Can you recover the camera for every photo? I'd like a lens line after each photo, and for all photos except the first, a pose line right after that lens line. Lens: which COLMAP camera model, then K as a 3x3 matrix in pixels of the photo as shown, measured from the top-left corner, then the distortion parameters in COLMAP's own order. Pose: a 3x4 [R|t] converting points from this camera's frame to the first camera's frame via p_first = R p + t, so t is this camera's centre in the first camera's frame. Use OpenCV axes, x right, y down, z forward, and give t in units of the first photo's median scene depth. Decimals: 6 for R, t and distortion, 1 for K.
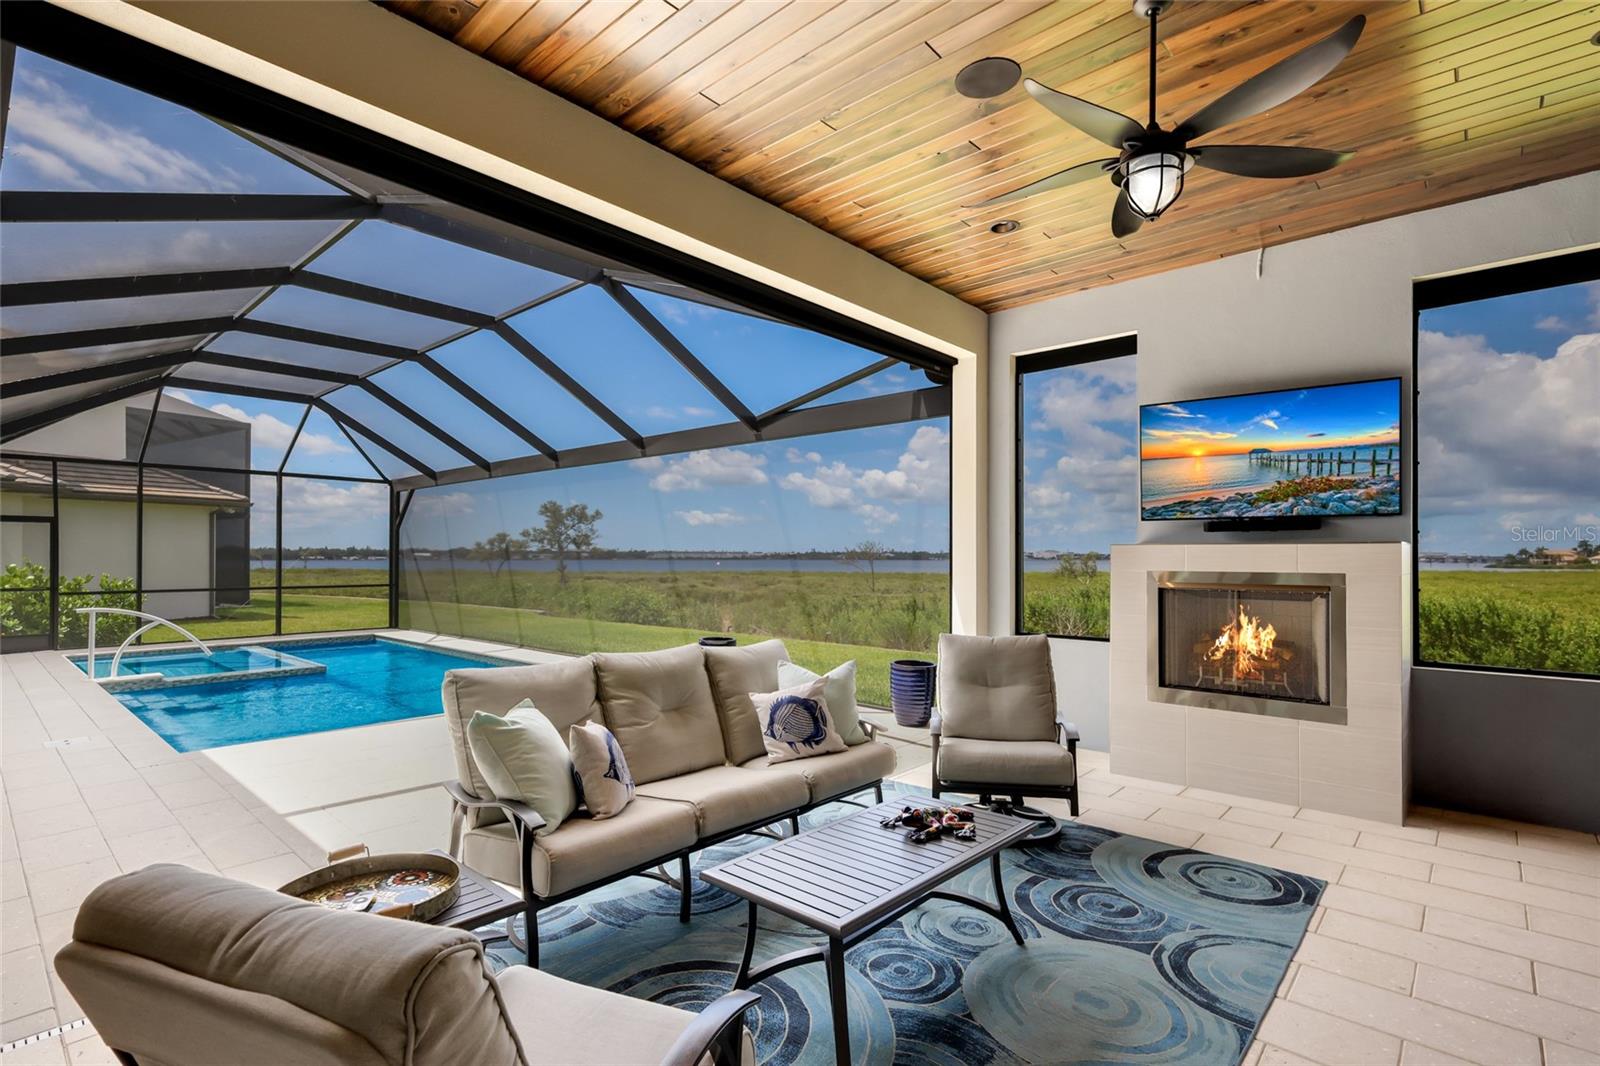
lens RADIAL K [[768.6, 0, 789.4], [0, 768.6, 553.6], [0, 0, 1]] dist [-0.000350, -0.000410]
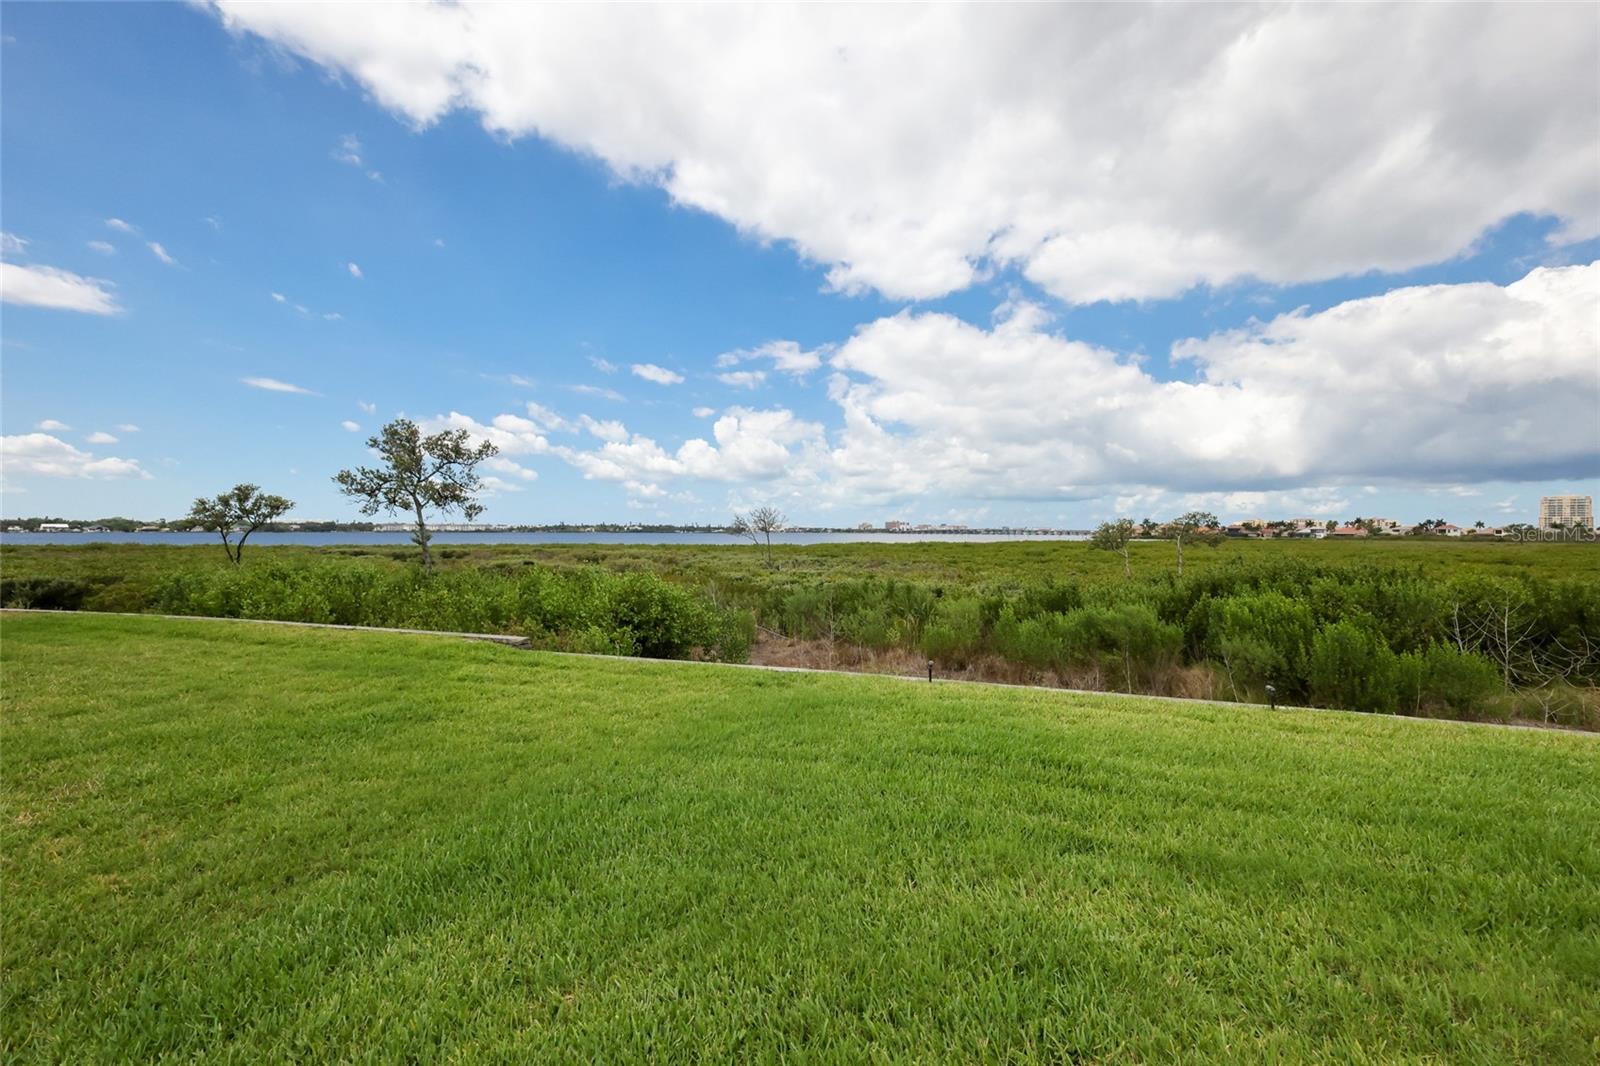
lens RADIAL K [[709.9, 0, 800.0], [0, 709.9, 533.0], [0, 0, 1]] dist [0.000173, -0.000310]
pose [[0.932919, 0.001144, 0.360085, -0.228815], [-0.004082, 0.999964, 0.007398, 0.008778], [-0.360064, -0.008372, 0.932890, 0.415207]]
